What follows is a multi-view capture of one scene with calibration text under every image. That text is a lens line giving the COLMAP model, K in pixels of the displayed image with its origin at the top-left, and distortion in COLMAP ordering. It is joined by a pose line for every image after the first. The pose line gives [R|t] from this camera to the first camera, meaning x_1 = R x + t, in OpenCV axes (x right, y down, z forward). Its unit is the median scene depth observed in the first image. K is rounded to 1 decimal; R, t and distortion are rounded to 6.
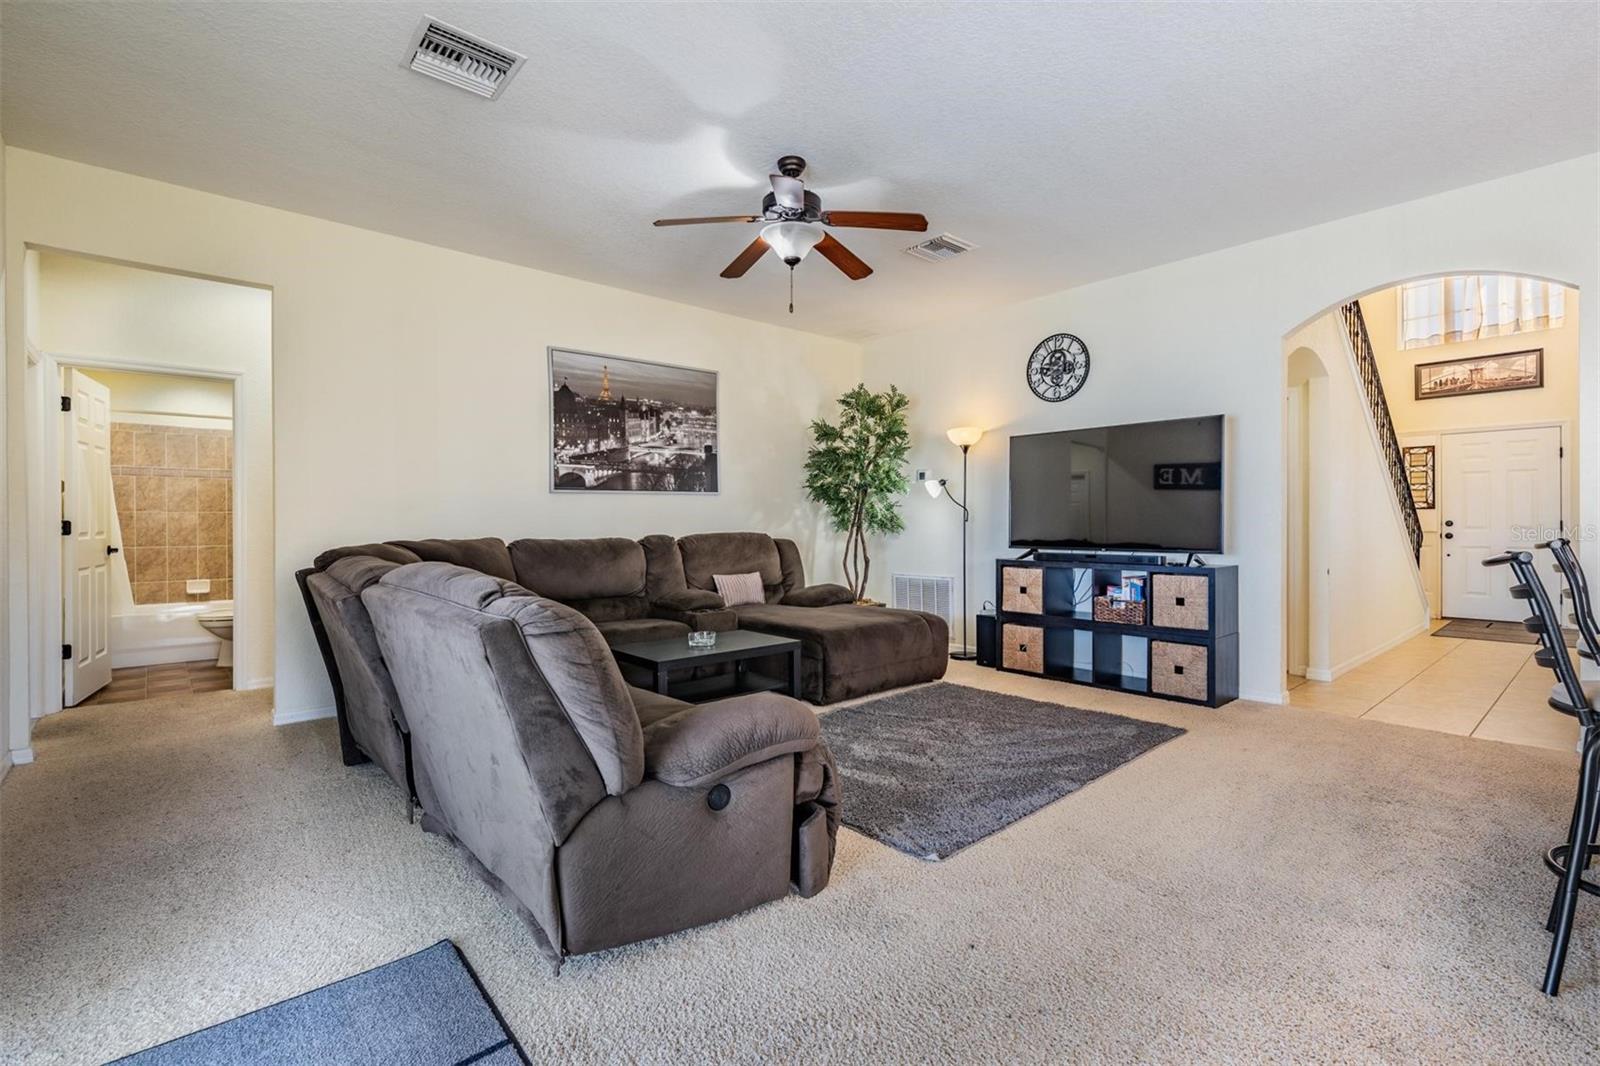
lens RADIAL K [[714.1, 0, 798.0], [0, 714.1, 526.5], [0, 0, 1]] dist [-0.004897, -0.002411]
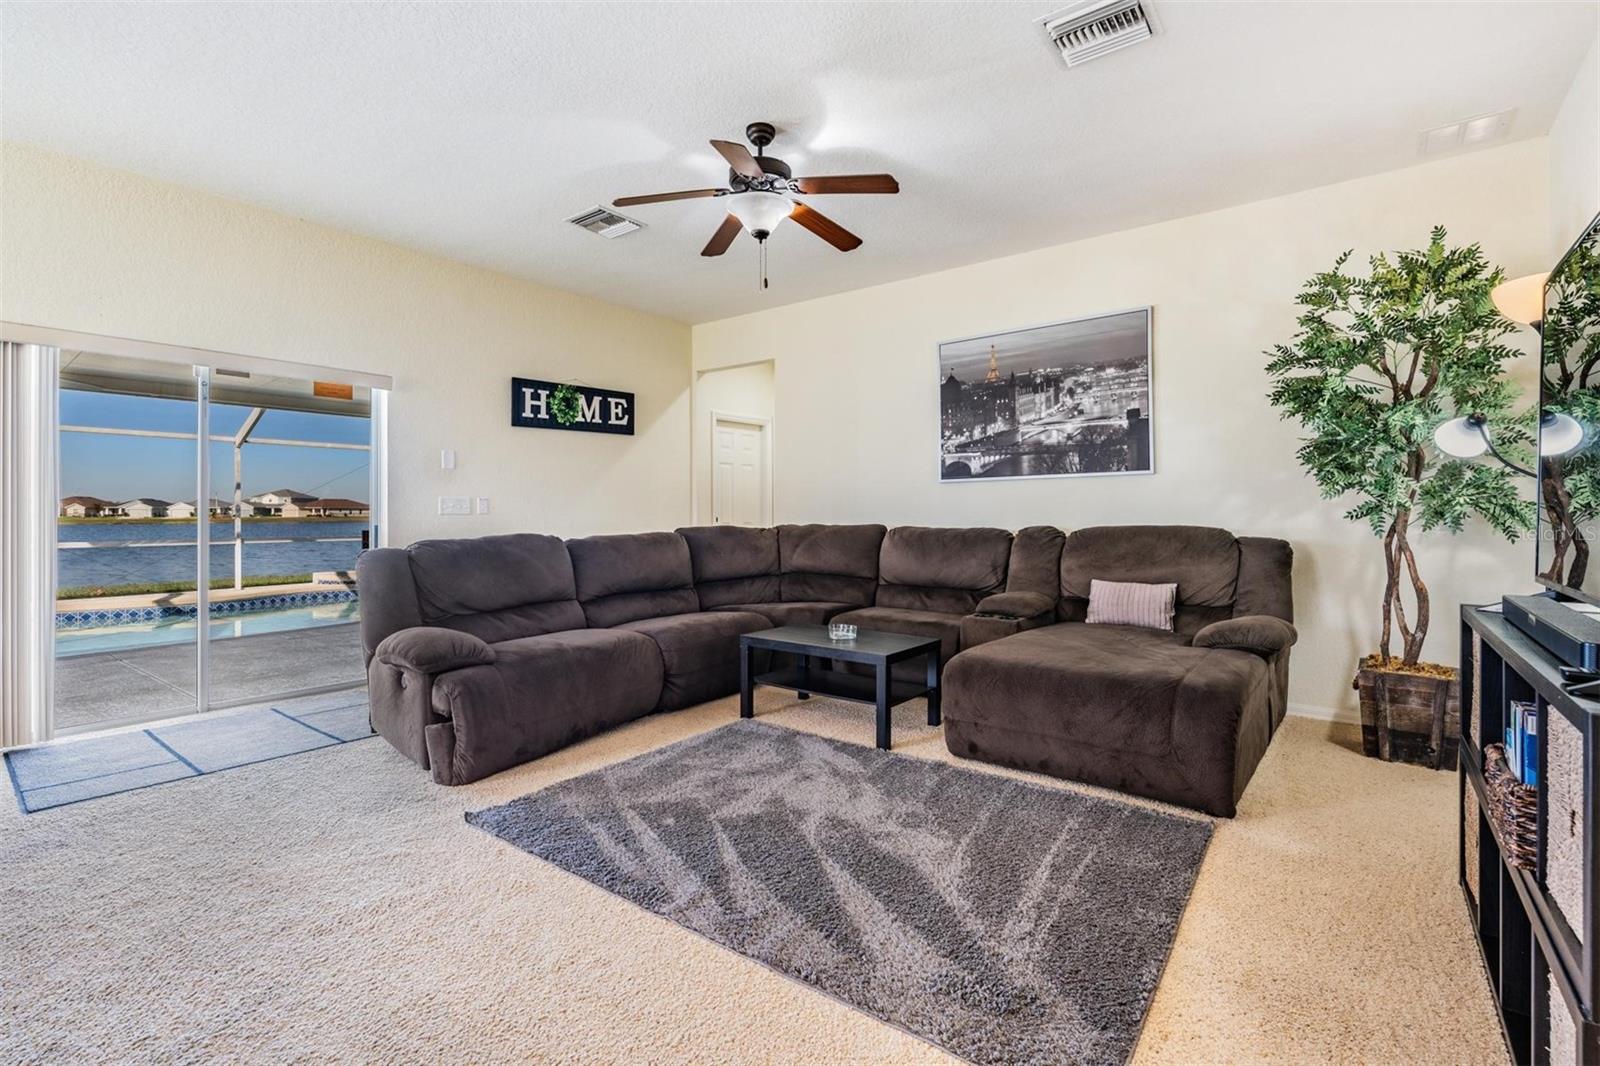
lens RADIAL K [[714.1, 0, 793.2], [0, 714.1, 516.8], [0, 0, 1]] dist [-0.004897, -0.002411]
pose [[0.207392, 0.010365, -0.978203, 0.575210], [-0.001635, 0.999946, 0.010249, -0.007290], [0.978257, -0.000527, 0.207397, 0.526614]]
